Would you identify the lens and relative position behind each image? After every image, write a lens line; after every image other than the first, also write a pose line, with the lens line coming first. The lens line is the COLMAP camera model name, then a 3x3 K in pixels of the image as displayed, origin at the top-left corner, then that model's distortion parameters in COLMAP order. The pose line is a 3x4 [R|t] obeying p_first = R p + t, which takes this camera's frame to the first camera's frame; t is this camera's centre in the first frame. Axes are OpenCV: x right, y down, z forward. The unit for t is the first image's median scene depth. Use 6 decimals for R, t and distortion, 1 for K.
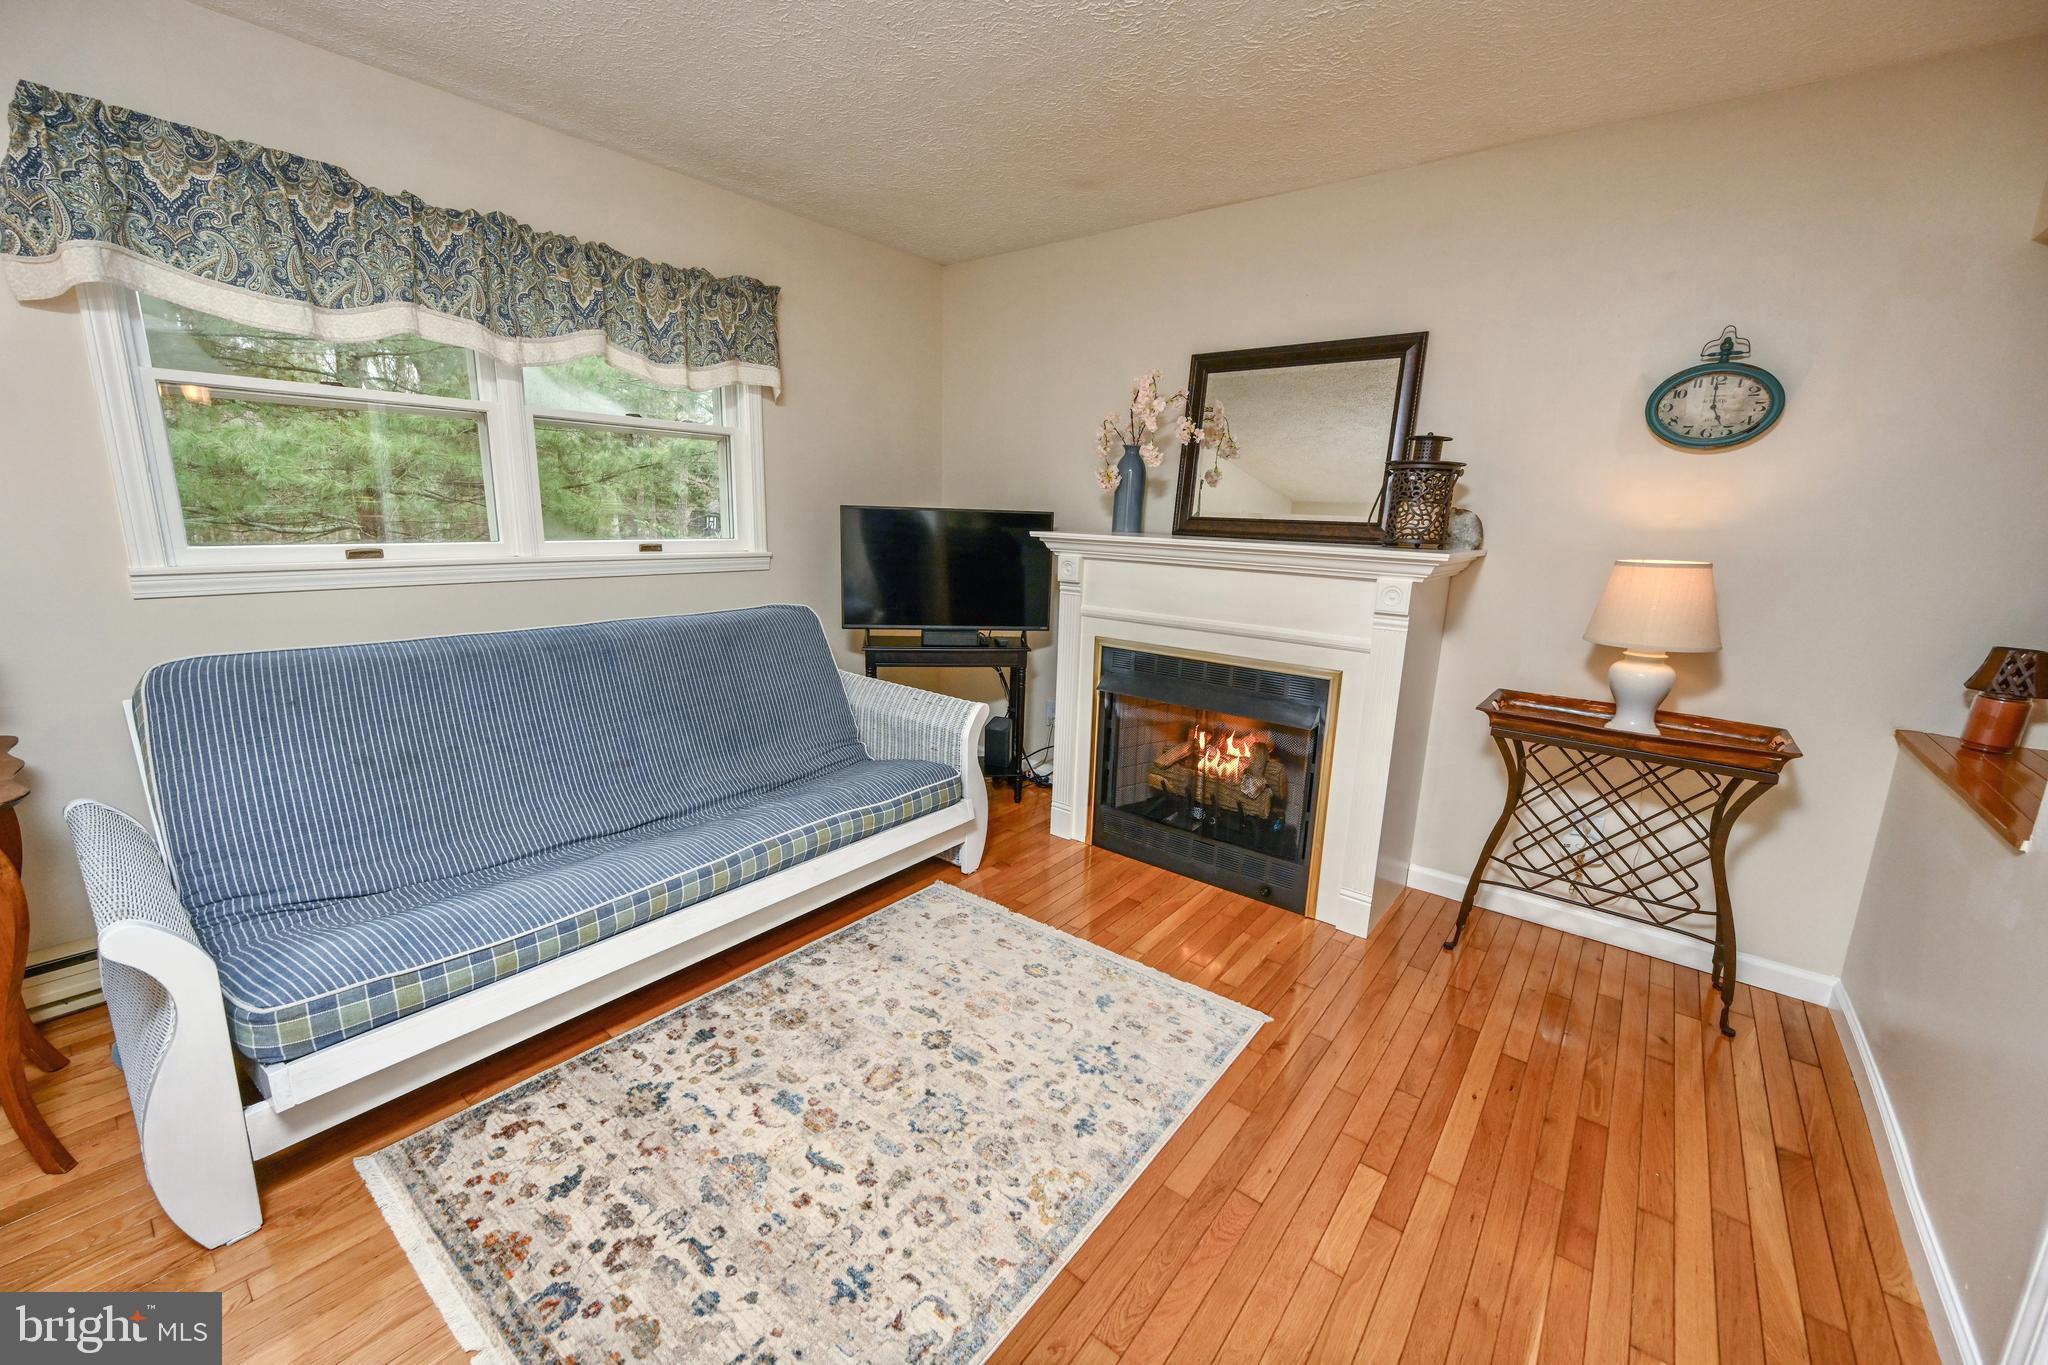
lens RADIAL K [[803.0, 0, 1021.0], [0, 803.0, 677.2], [0, 0, 1]] dist [-0.002405, 0.000257]
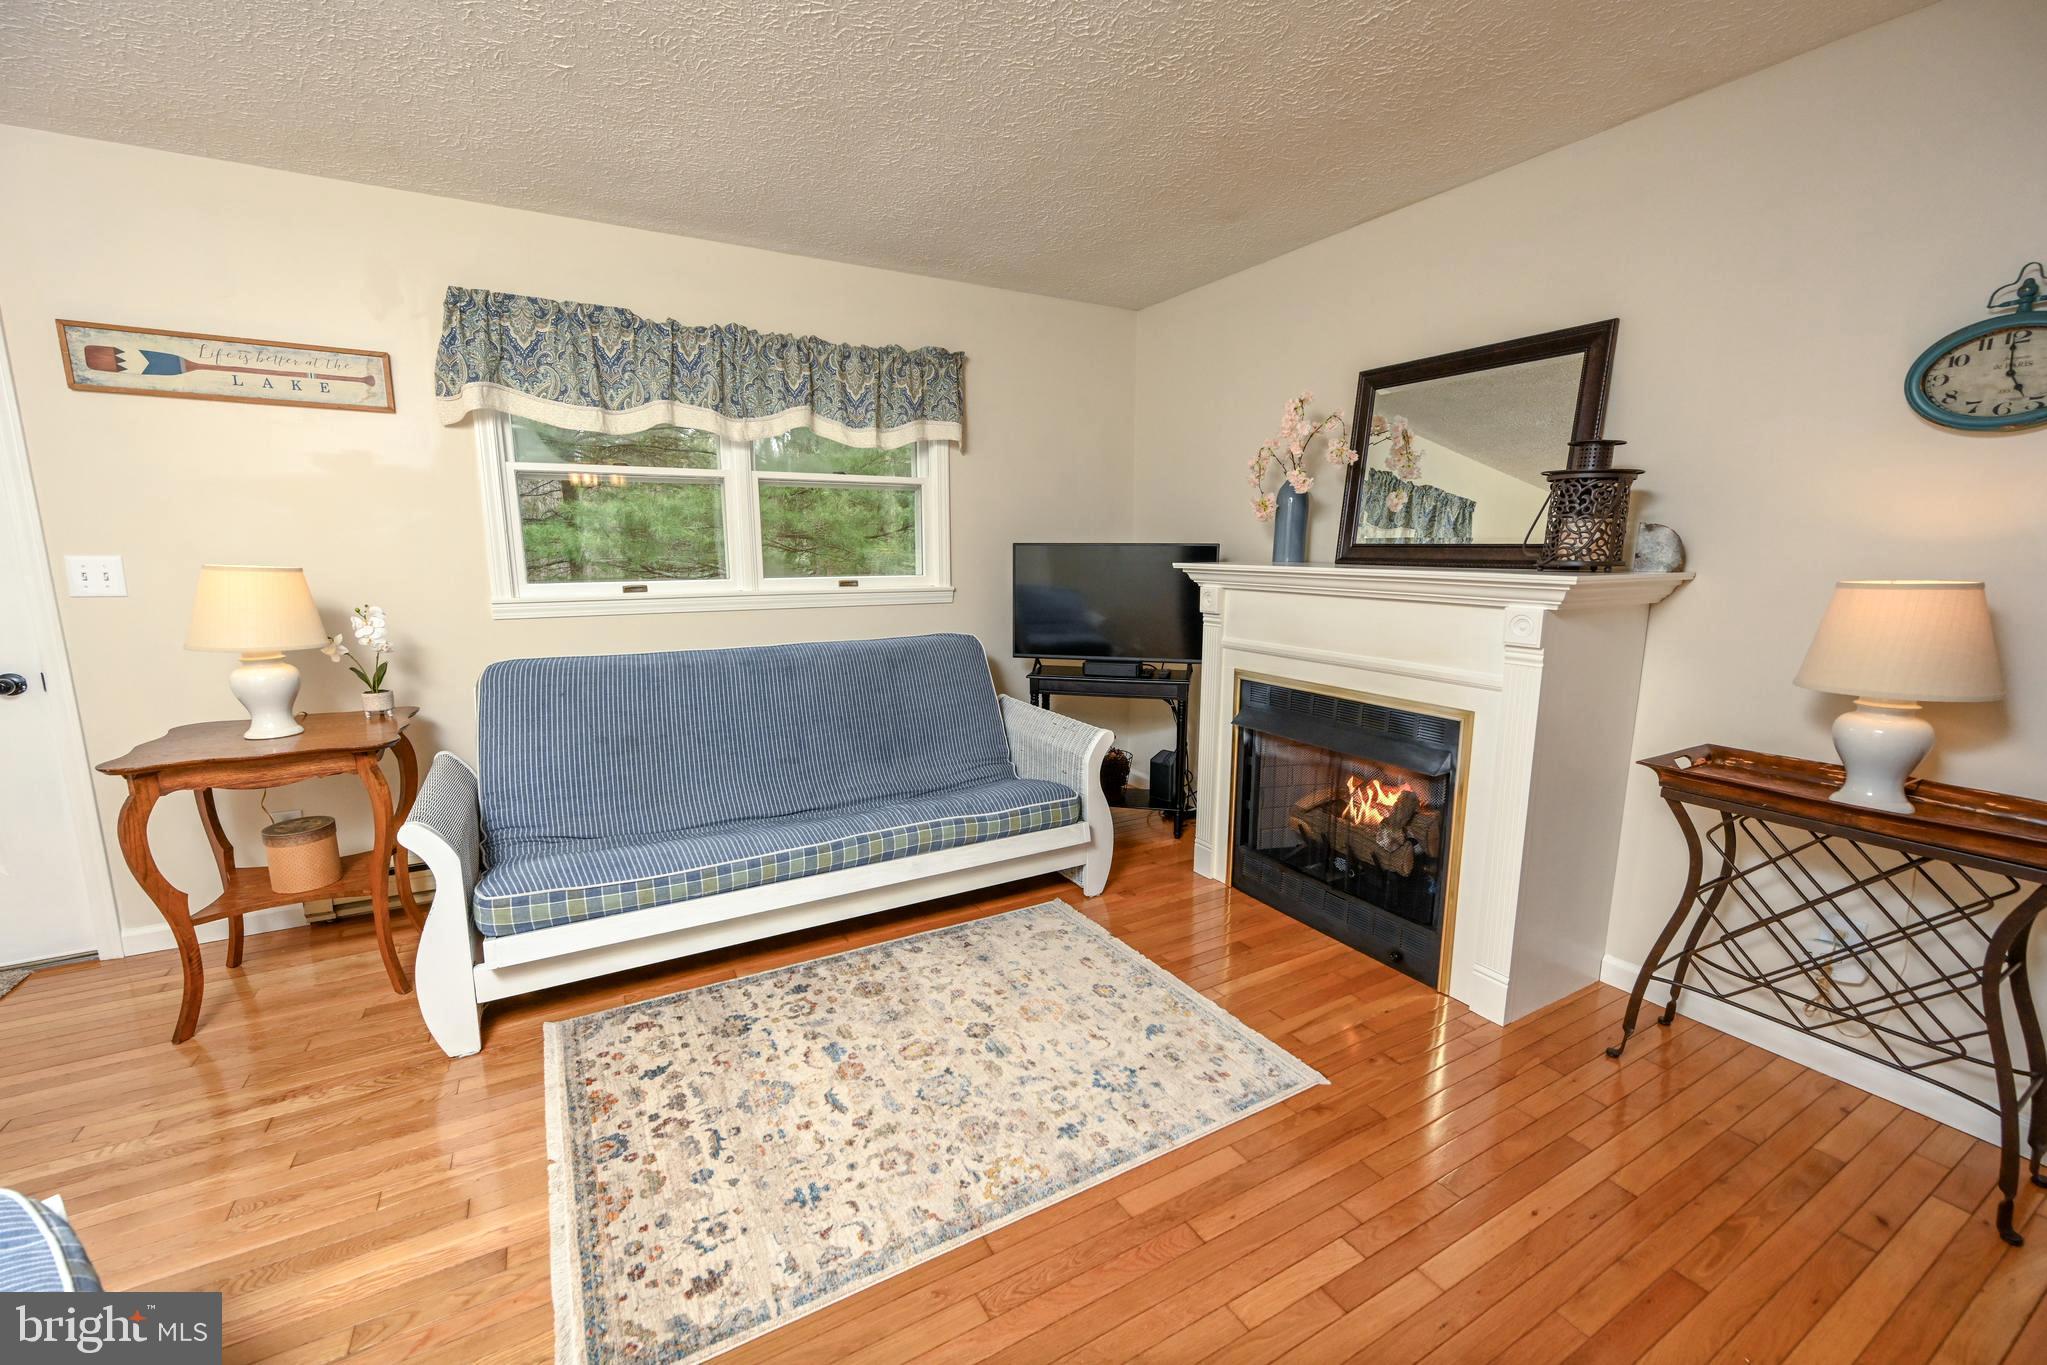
lens RADIAL K [[826.0, 0, 1021.3], [0, 826.0, 685.3], [0, 0, 1]] dist [-0.002474, -0.000082]
pose [[0.927138, 0.034071, -0.373167, 0.325136], [-0.050519, 0.998131, -0.034384, 0.023069], [0.371298, 0.050730, 0.927127, -0.028504]]
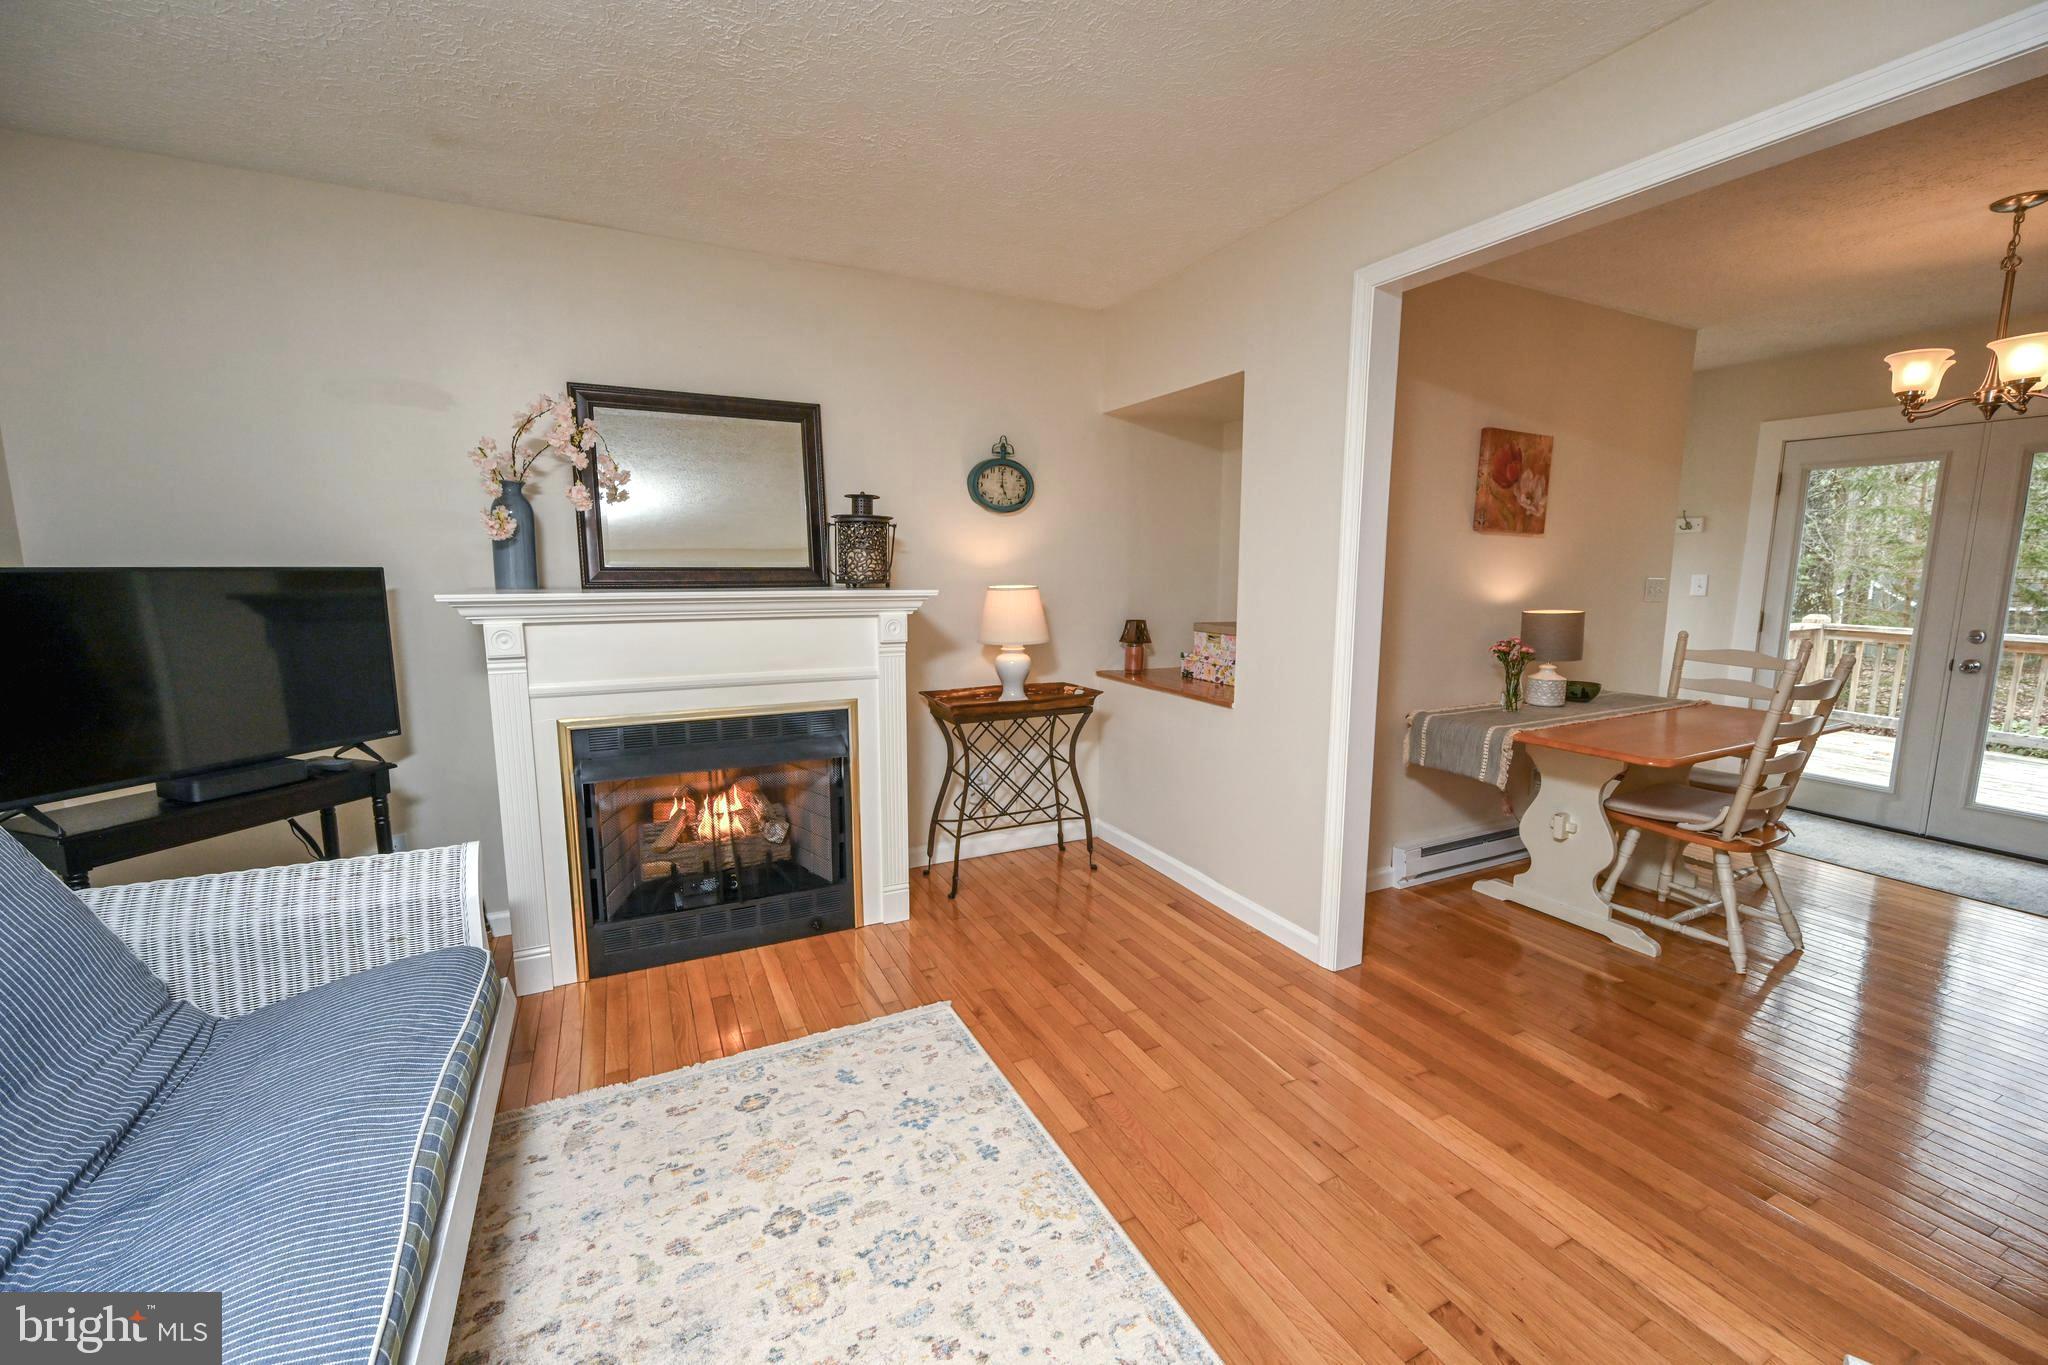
lens RADIAL K [[814.3, 0, 1026.0], [0, 814.3, 683.0], [0, 0, 1]] dist [-0.001761, -0.000164]
pose [[0.423948, -0.158641, 0.891685, -0.604842], [0.196337, 0.977225, 0.080512, -0.087827], [-0.884149, 0.140938, 0.445440, 0.327911]]
